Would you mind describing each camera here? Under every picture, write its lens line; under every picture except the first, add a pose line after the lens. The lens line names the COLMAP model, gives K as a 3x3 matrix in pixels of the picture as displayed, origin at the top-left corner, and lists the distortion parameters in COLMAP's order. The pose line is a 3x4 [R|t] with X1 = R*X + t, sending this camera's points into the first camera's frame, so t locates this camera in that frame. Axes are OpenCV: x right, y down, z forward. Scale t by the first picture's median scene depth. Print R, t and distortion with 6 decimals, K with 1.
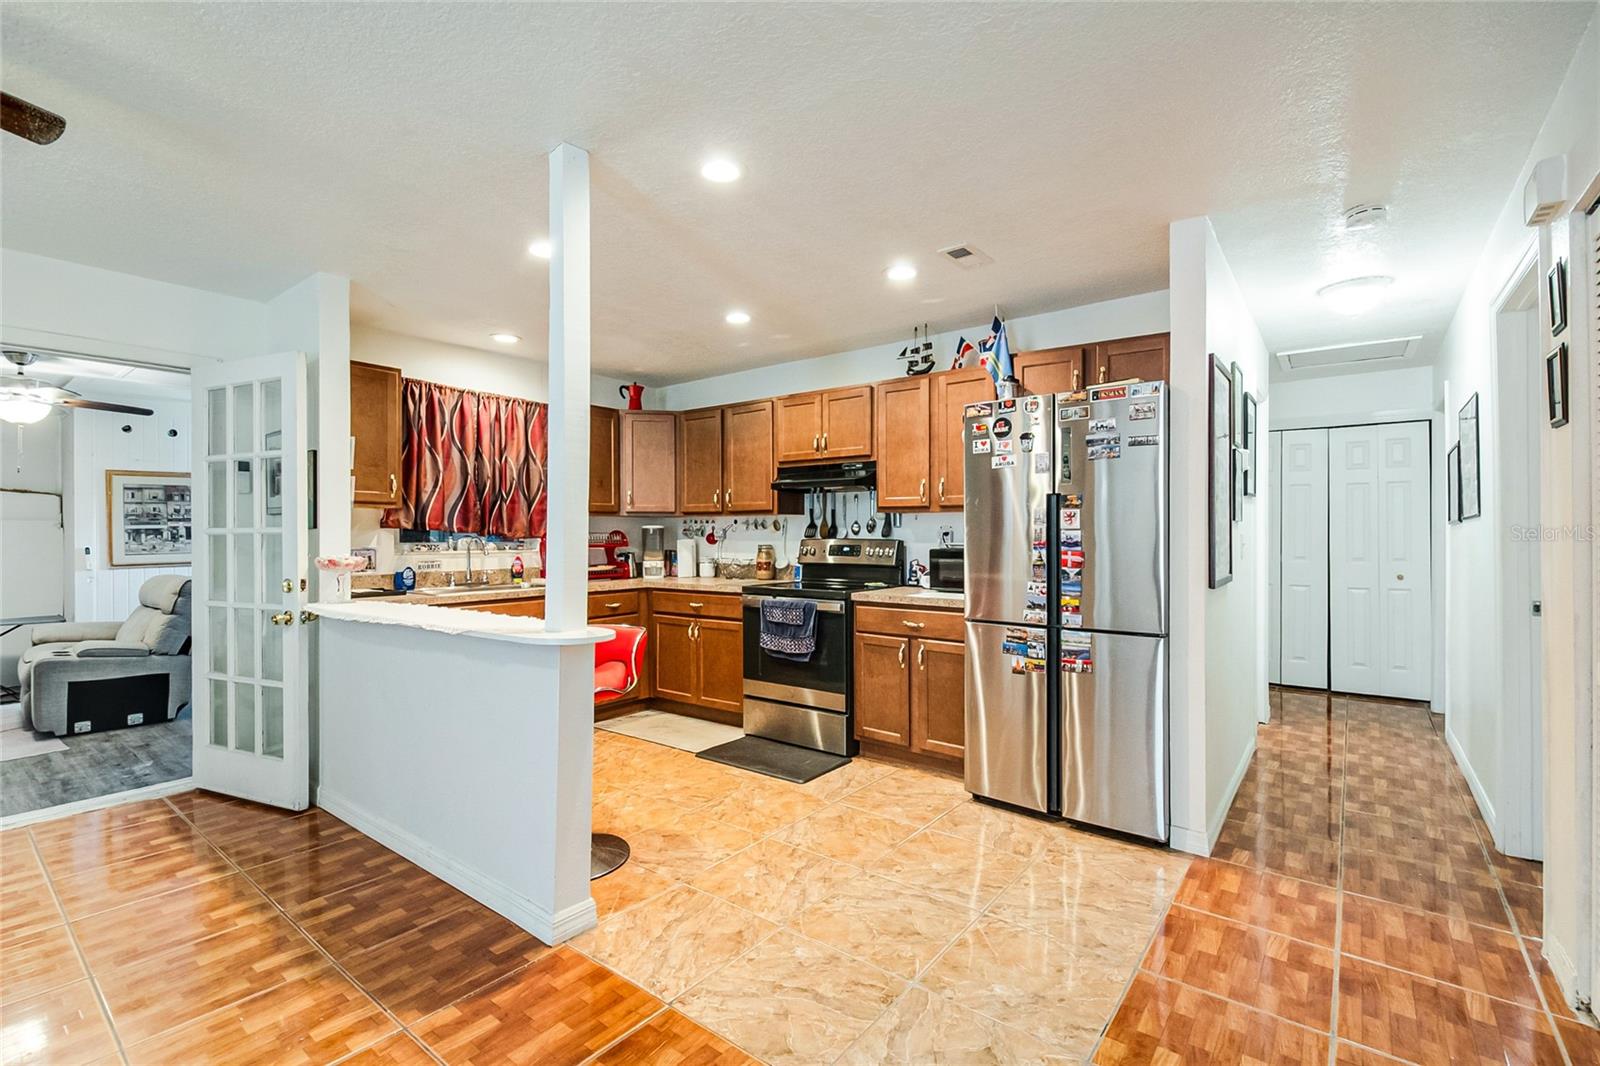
lens RADIAL K [[698.2, 0, 823.4], [0, 698.2, 534.7], [0, 0, 1]] dist [0.020267, -0.024809]
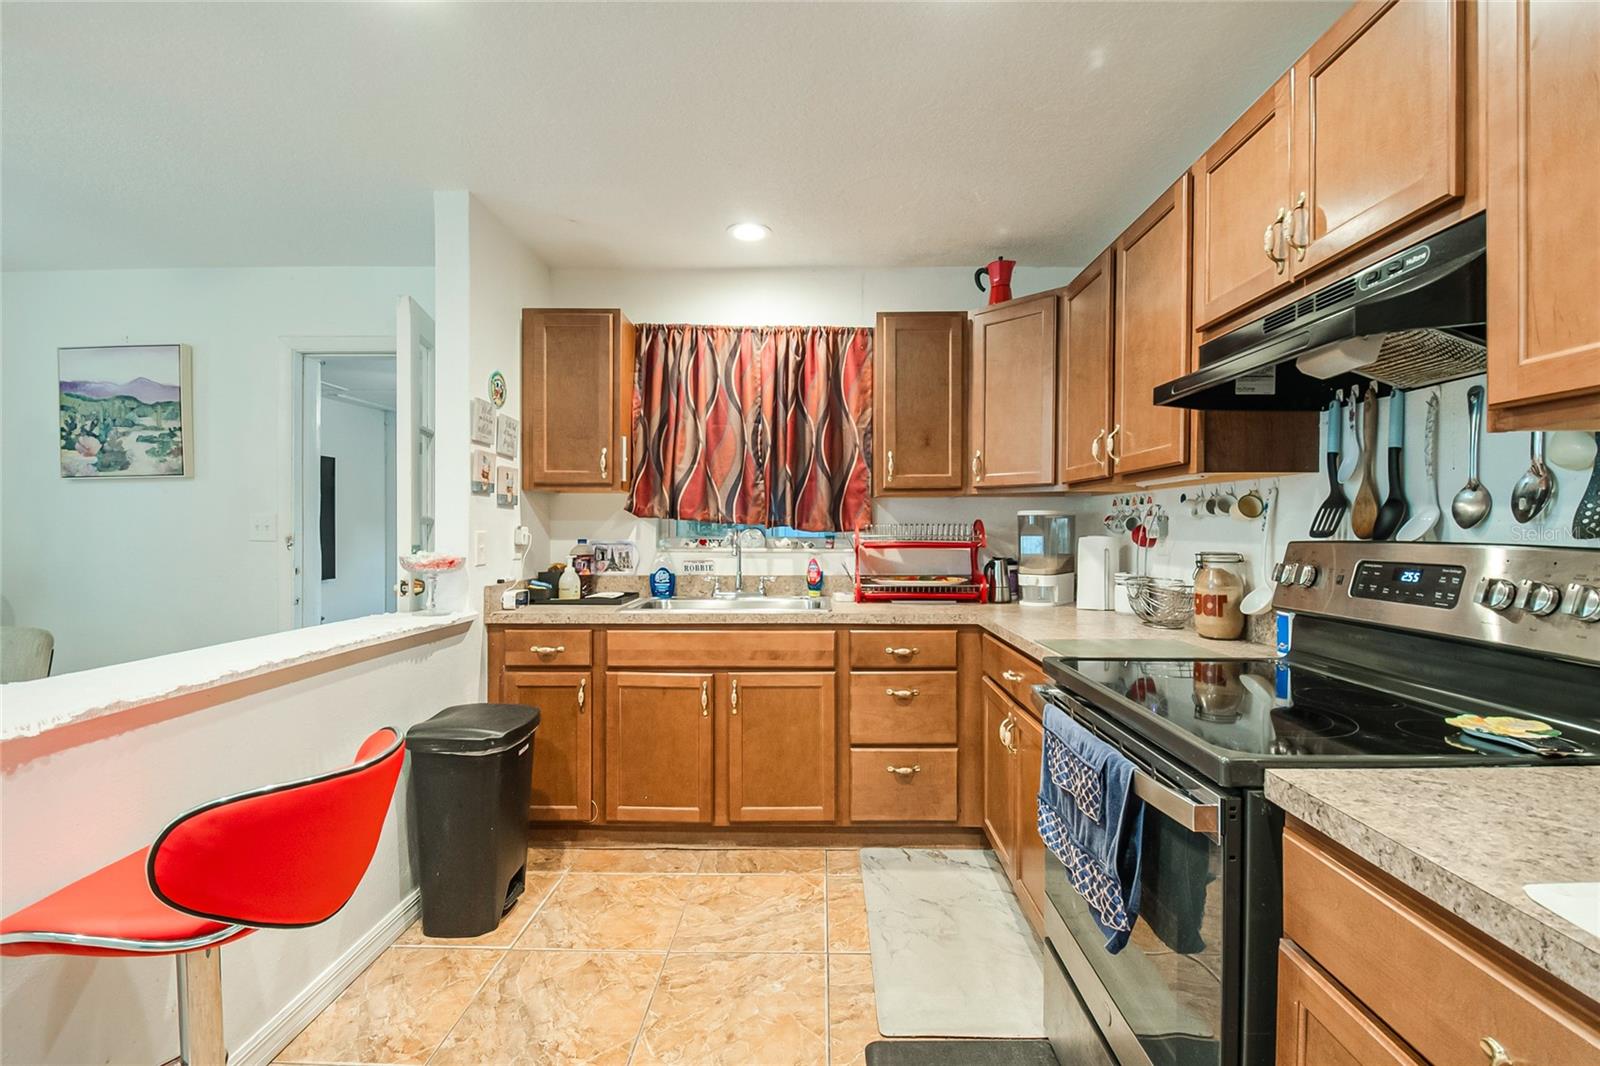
lens RADIAL K [[704.8, 0, 808.7], [0, 704.8, 532.4], [0, 0, 1]] dist [0.022248, -0.023237]
pose [[0.582757, 0.007498, -0.812612, 0.134769], [-0.002787, 0.999970, 0.007227, 0.000800], [0.812641, -0.001947, 0.582761, 0.669521]]
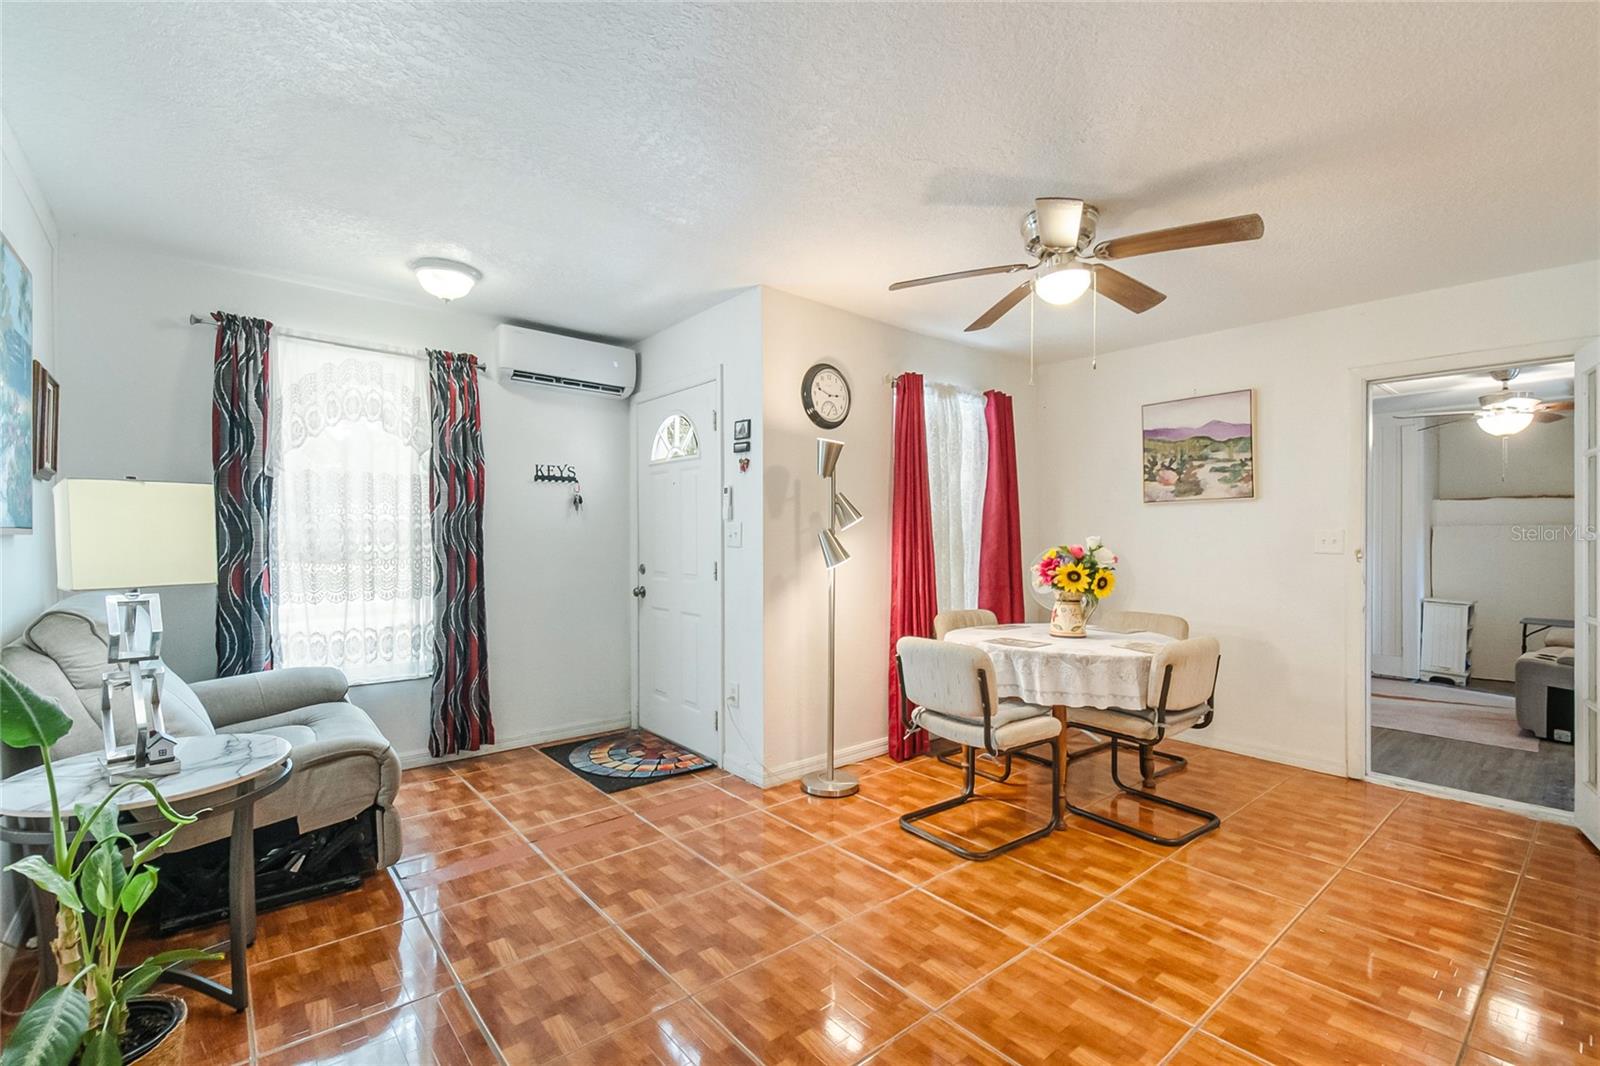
lens RADIAL K [[702.7, 0, 808.4], [0, 702.7, 542.6], [0, 0, 1]] dist [0.011354, -0.009740]
pose [[-0.223764, 0.008827, -0.974603, 0.146436], [-0.004226, 0.999941, 0.010027, -0.001344], [0.974634, 0.006362, -0.223714, 0.192169]]
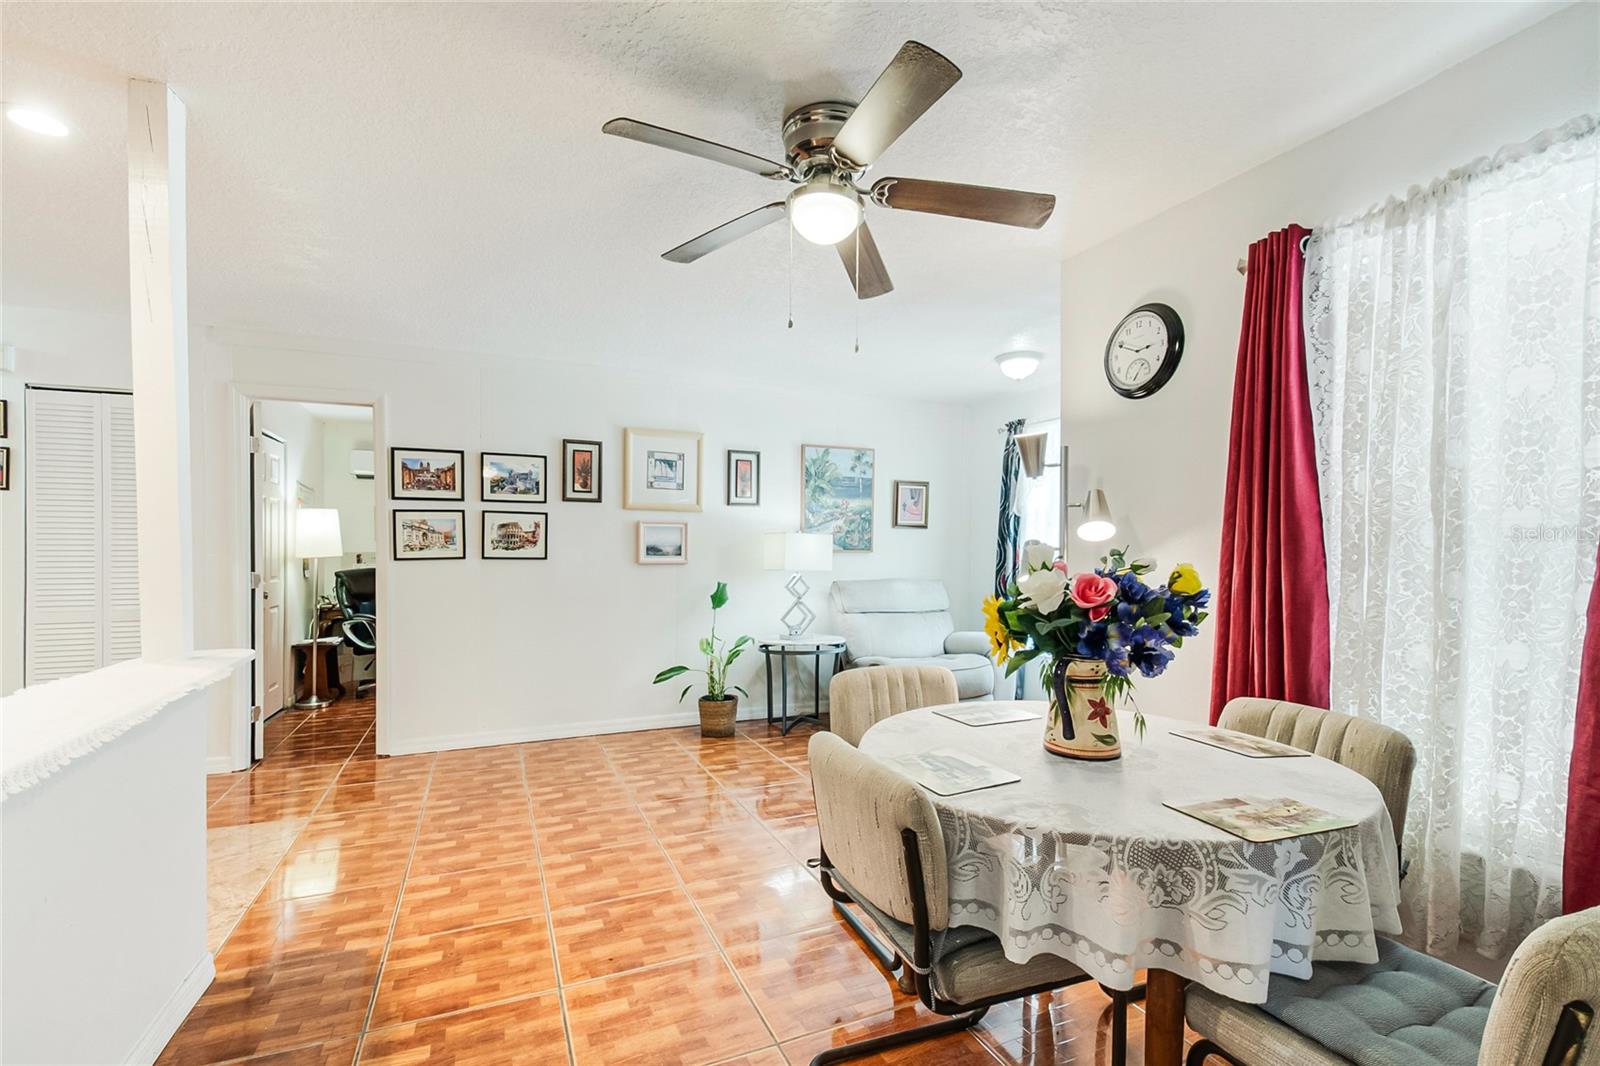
lens RADIAL K [[706.2, 0, 823.9], [0, 706.2, 569.0], [0, 0, 1]] dist [0.000089, -0.009836]
pose [[-0.878555, -0.012231, 0.477485, -0.772757], [-0.003820, 0.999820, 0.018583, 0.008135], [-0.477627, 0.014502, -0.878443, 0.711245]]
